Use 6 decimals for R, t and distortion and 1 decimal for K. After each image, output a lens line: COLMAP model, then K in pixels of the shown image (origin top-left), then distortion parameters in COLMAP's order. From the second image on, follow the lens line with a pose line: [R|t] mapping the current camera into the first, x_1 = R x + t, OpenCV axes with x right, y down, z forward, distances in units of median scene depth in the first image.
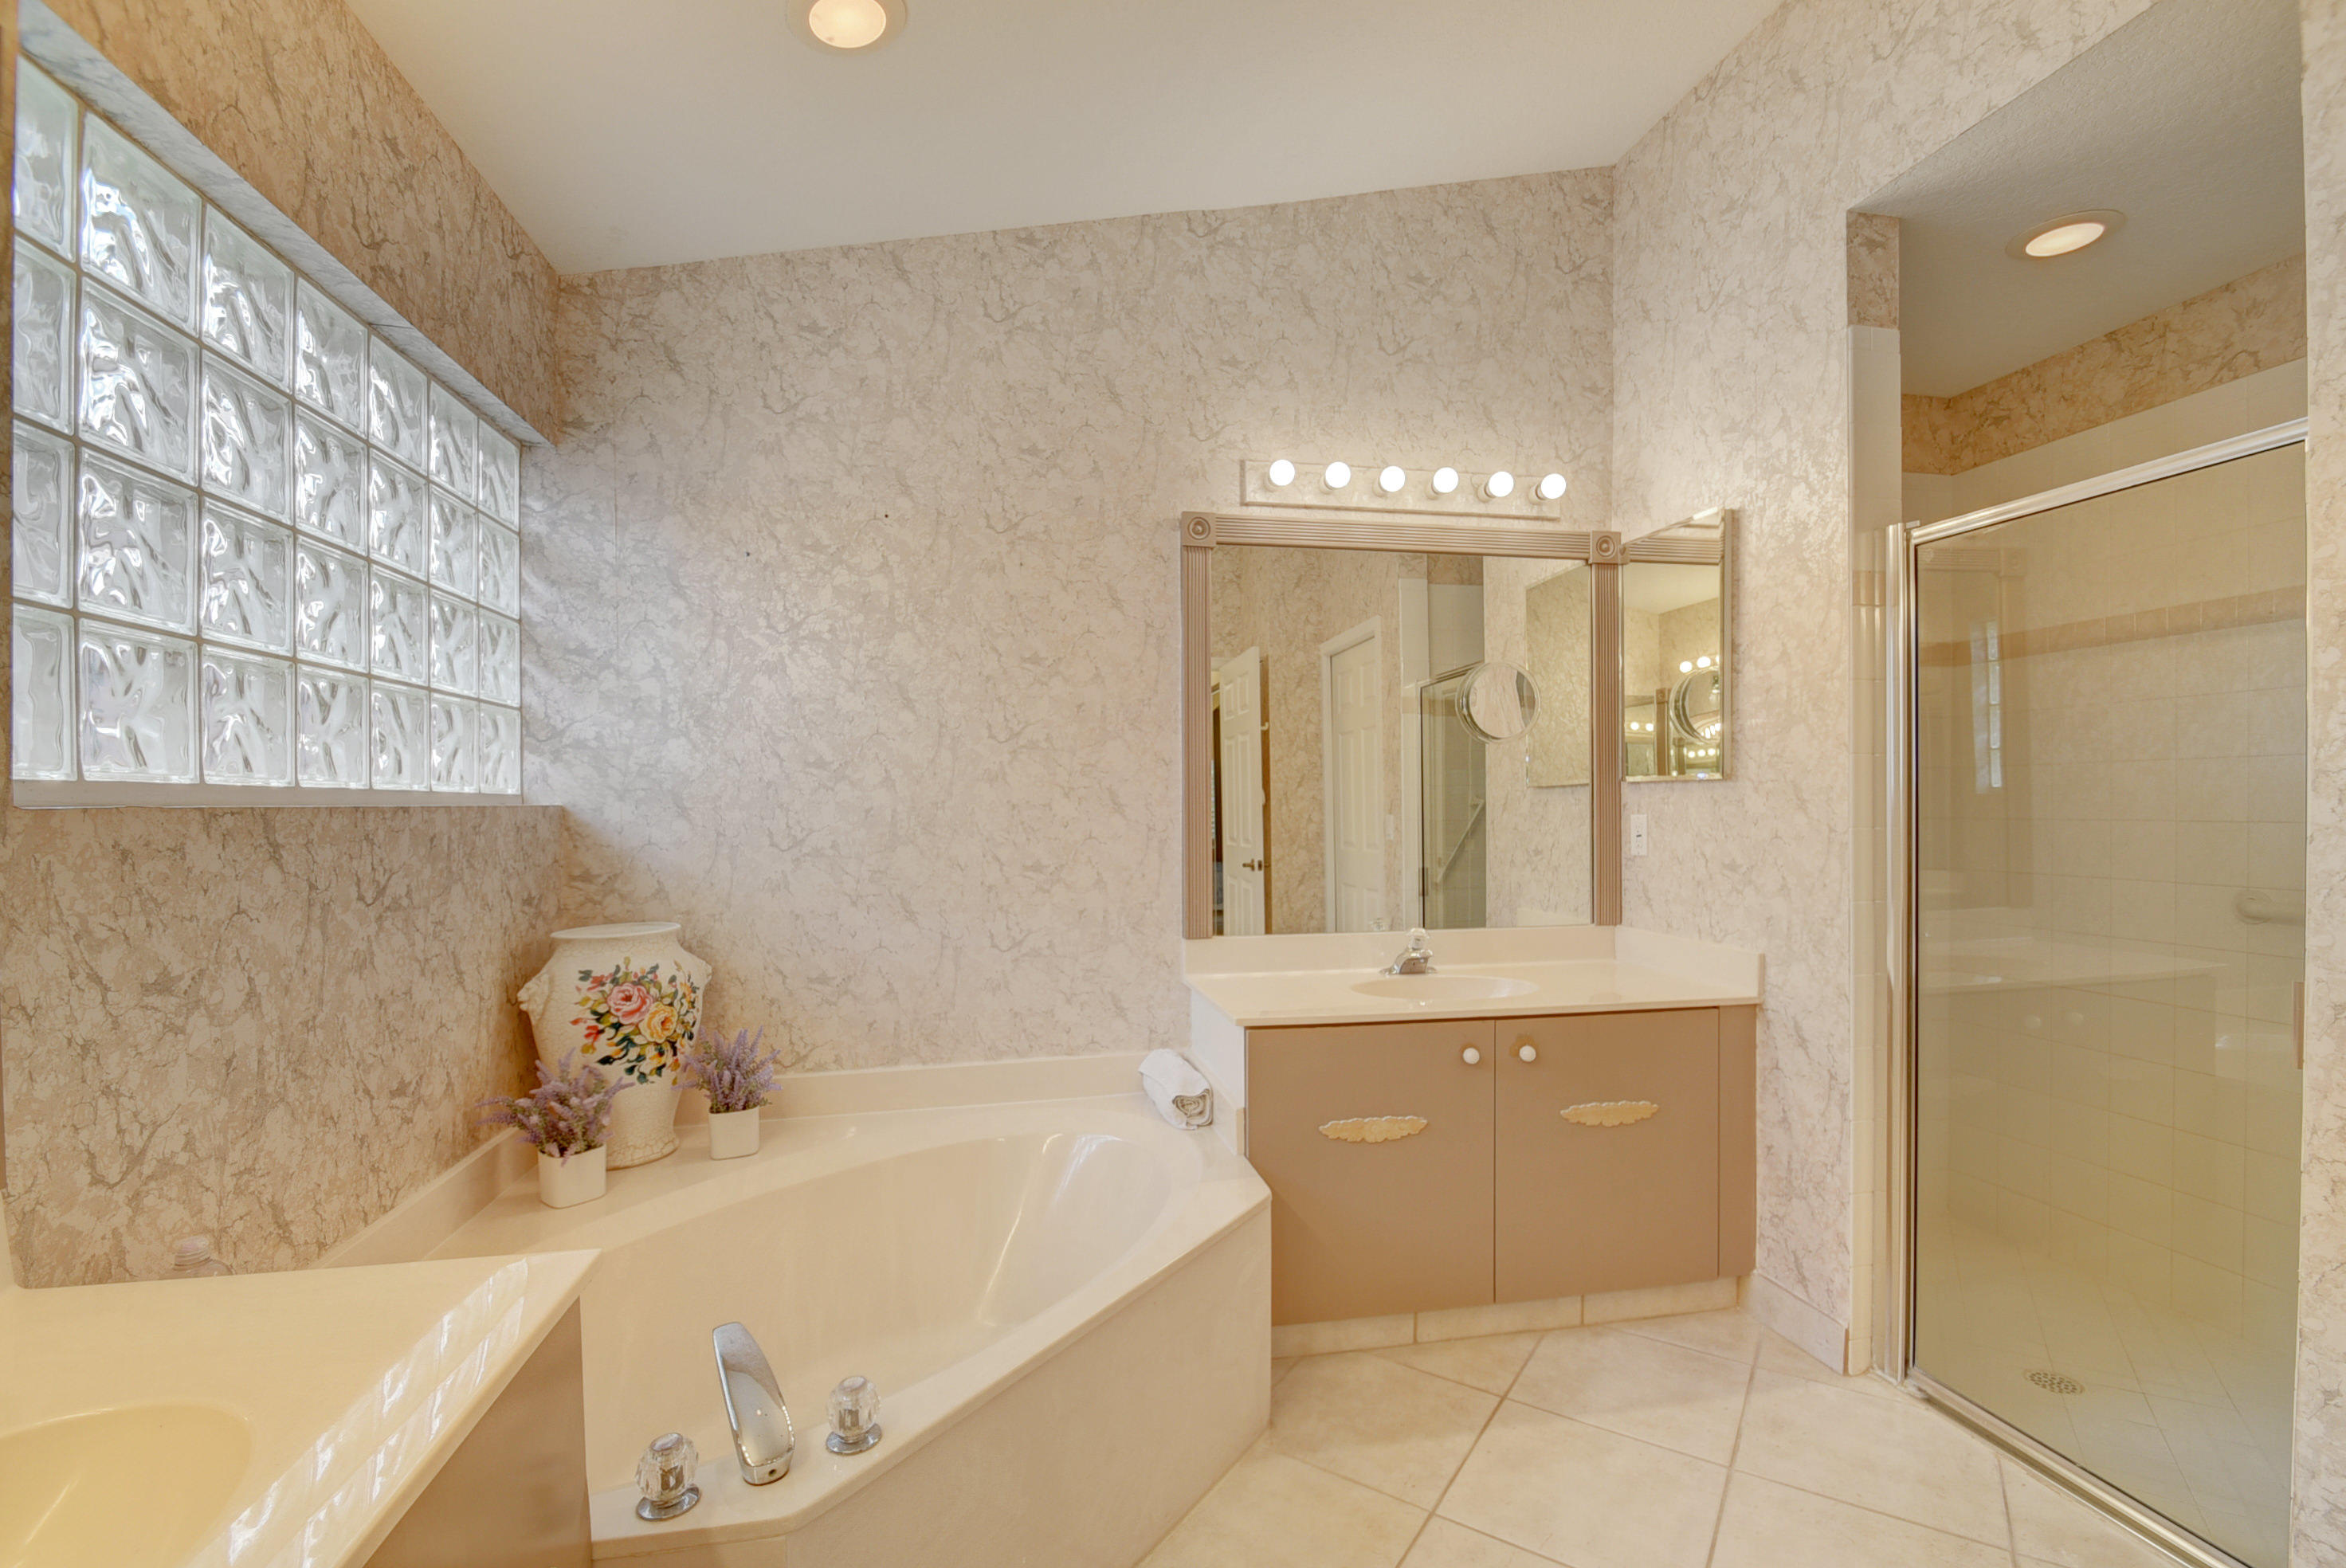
lens RADIAL K [[1034.5, 0, 1203.2], [0, 1034.5, 812.9], [0, 0, 1]] dist [0.008477, -0.011728]
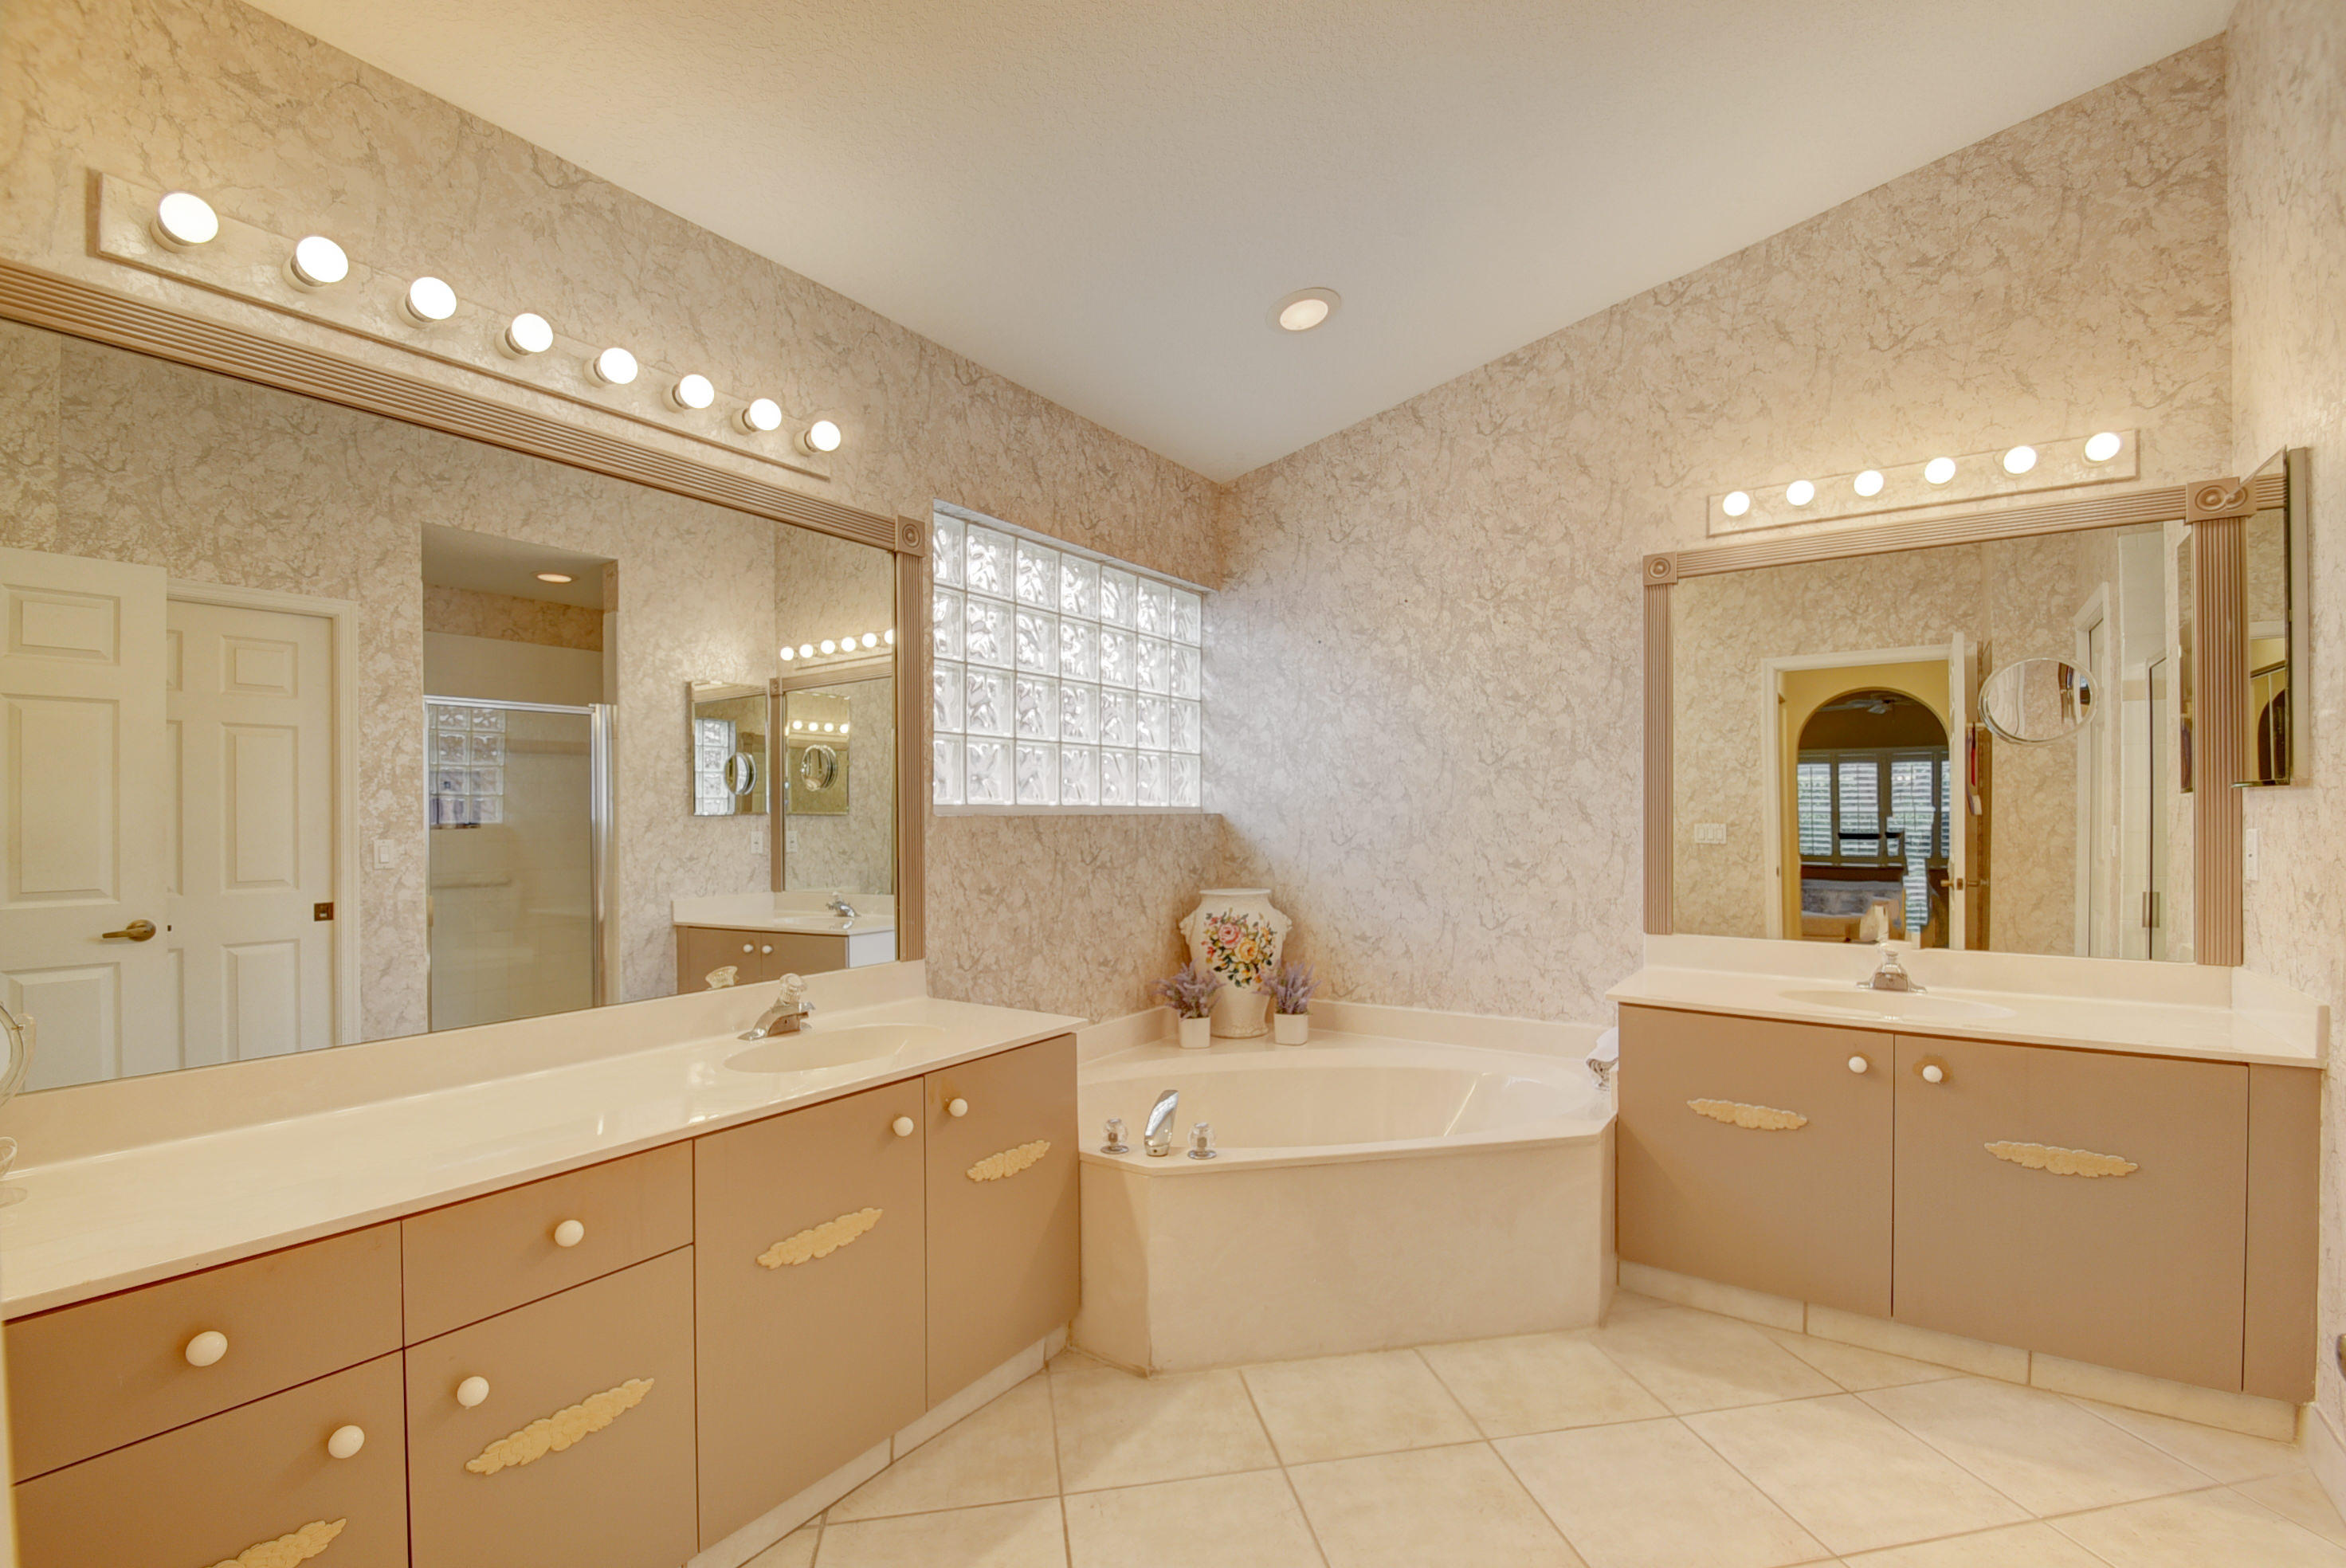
lens RADIAL K [[1034.5, 0, 1189.9], [0, 1034.5, 806.9], [0, 0, 1]] dist [0.008477, -0.011728]
pose [[0.707370, -0.001019, -0.706843, 0.480773], [-0.006560, 0.999946, -0.008006, -0.004061], [0.706813, 0.010300, 0.707325, -0.169046]]
